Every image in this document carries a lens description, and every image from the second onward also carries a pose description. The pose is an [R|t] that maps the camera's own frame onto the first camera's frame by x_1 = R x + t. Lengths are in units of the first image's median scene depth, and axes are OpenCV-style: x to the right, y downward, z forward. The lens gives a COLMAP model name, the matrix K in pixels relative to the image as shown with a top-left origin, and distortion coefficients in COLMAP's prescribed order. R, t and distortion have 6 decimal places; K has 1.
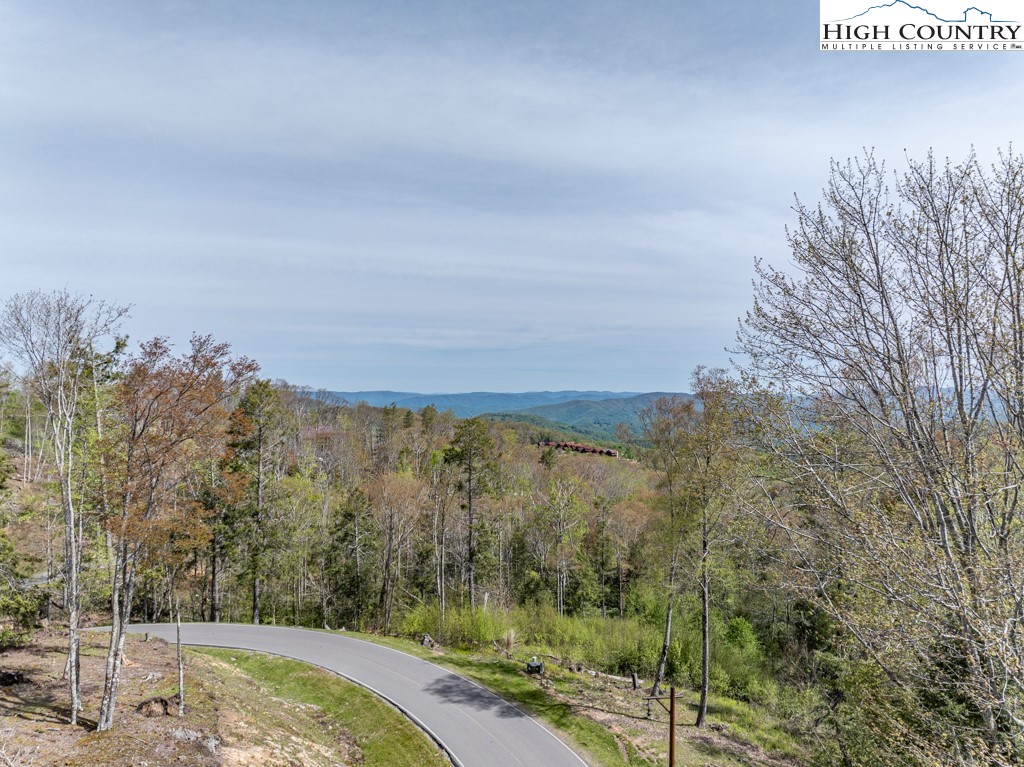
lens RADIAL K [[723.0, 0, 513.4], [0, 723.0, 382.8], [0, 0, 1]] dist [-0.002282, 0.004098]
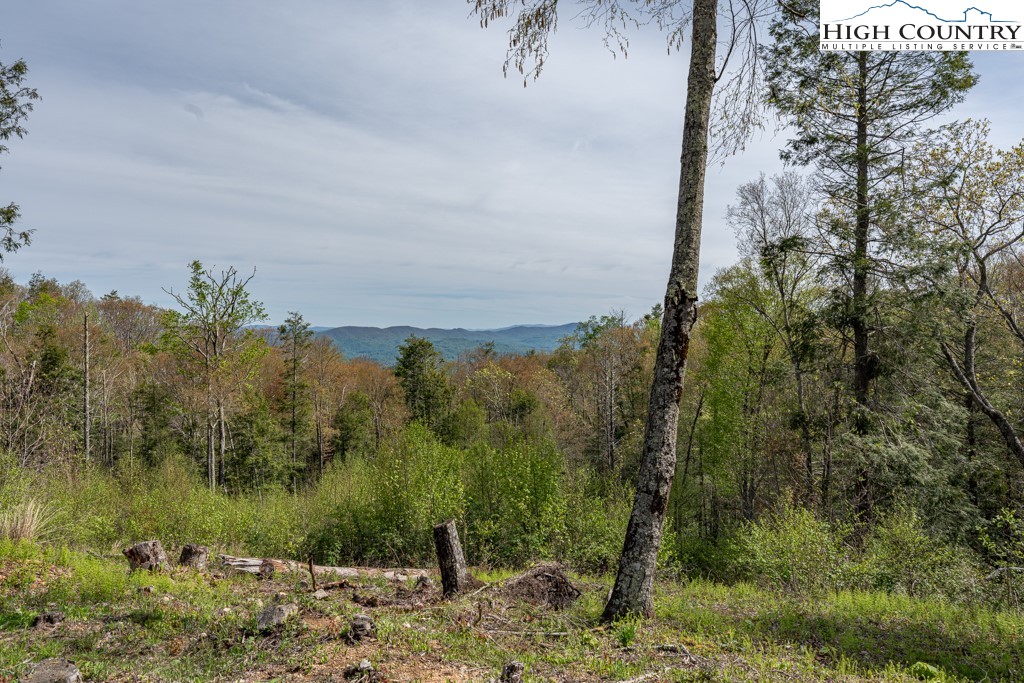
lens RADIAL K [[687.9, 0, 520.9], [0, 687.9, 339.4], [0, 0, 1]] dist [0.007903, 0.005952]
pose [[0.904461, -0.000464, 0.426556, 0.045934], [-0.012590, 0.999535, 0.027785, 0.156001], [-0.426370, -0.030500, 0.904034, 0.368855]]
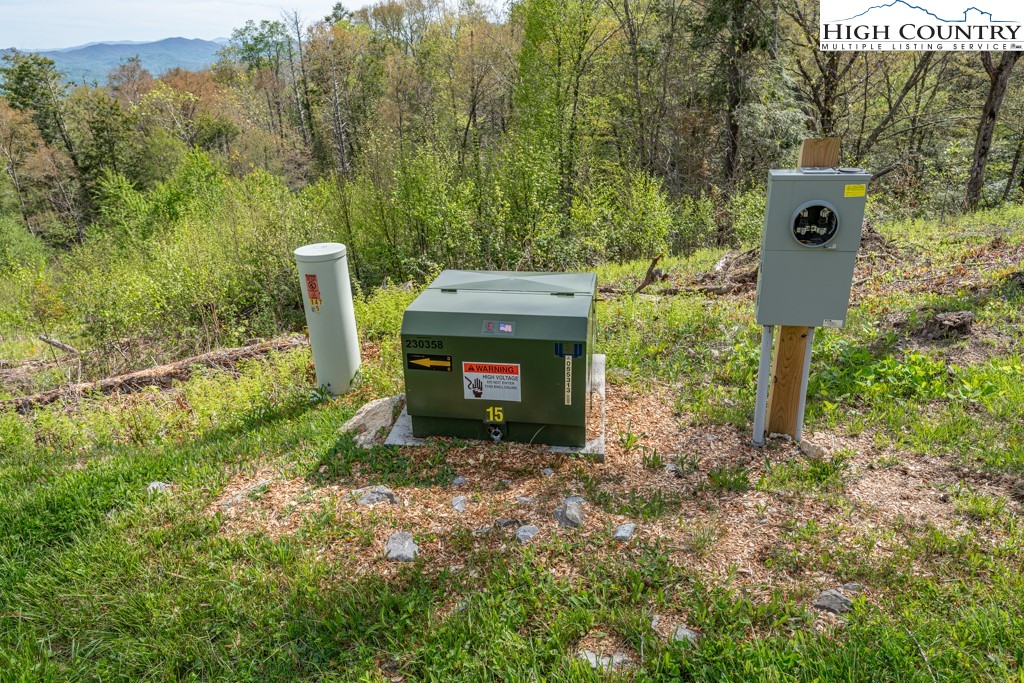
lens RADIAL K [[687.9, 0, 514.2], [0, 687.9, 335.3], [0, 0, 1]] dist [0.007903, 0.005952]
pose [[0.585346, -0.331771, 0.739796, -0.006583], [0.010466, 0.915461, 0.402270, 0.166530], [-0.810716, -0.227724, 0.539334, 0.438574]]
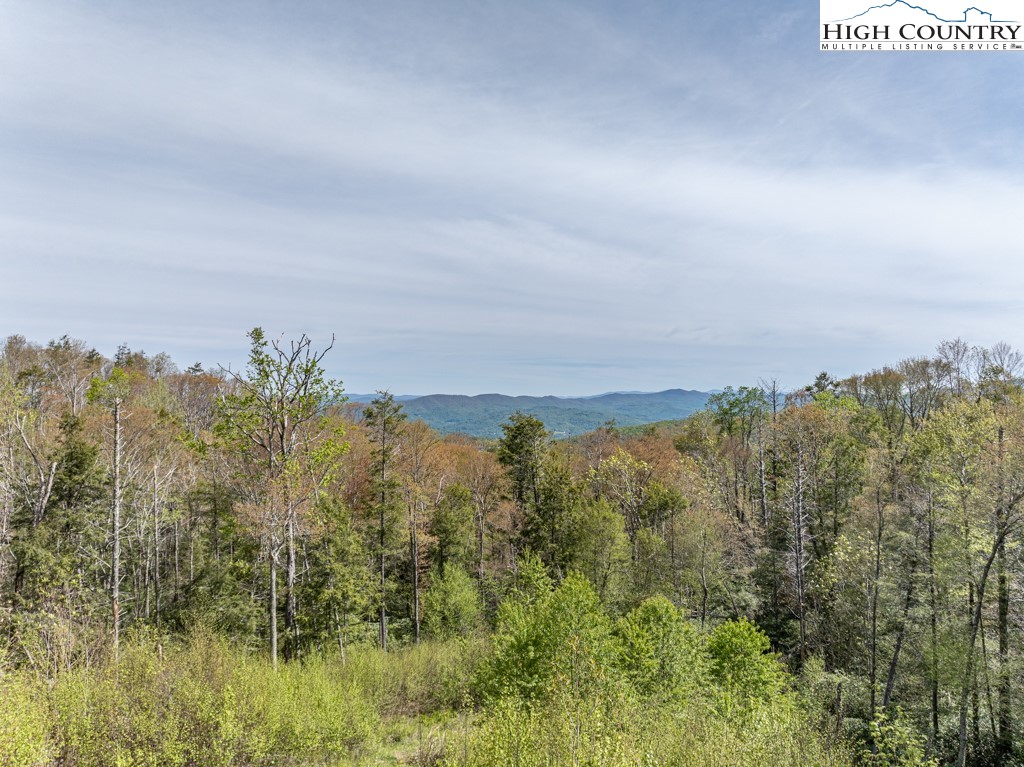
lens RADIAL K [[723.0, 0, 513.4], [0, 723.0, 384.7], [0, 0, 1]] dist [-0.002282, 0.004098]
pose [[0.955035, 0.006444, 0.296425, 0.061451], [-0.006124, 0.999979, -0.002009, 0.147539], [-0.296431, 0.000103, 0.955054, 0.496125]]
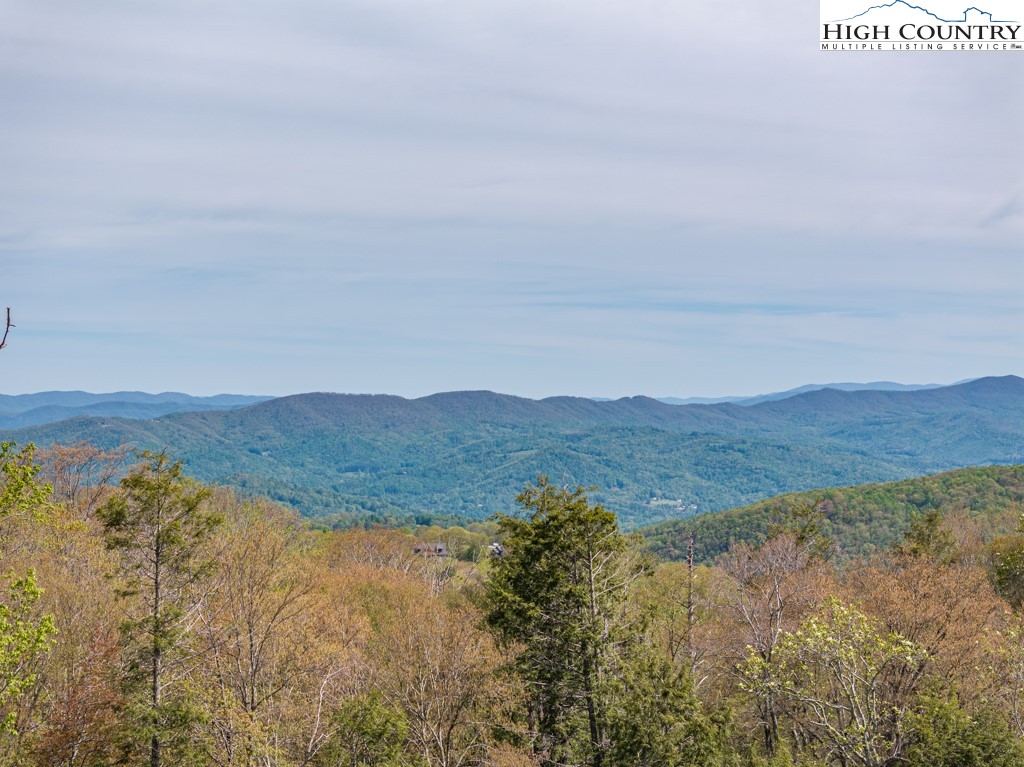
lens RADIAL K [[2071.2, 0, 511.2], [0, 2071.2, 383.9], [0, 0, 1]] dist [0.036028, 0.000000]
pose [[0.958130, 0.001768, 0.286327, 0.062743], [-0.004097, 0.999963, 0.007537, 0.131045], [-0.286303, -0.008394, 0.958102, 0.494940]]
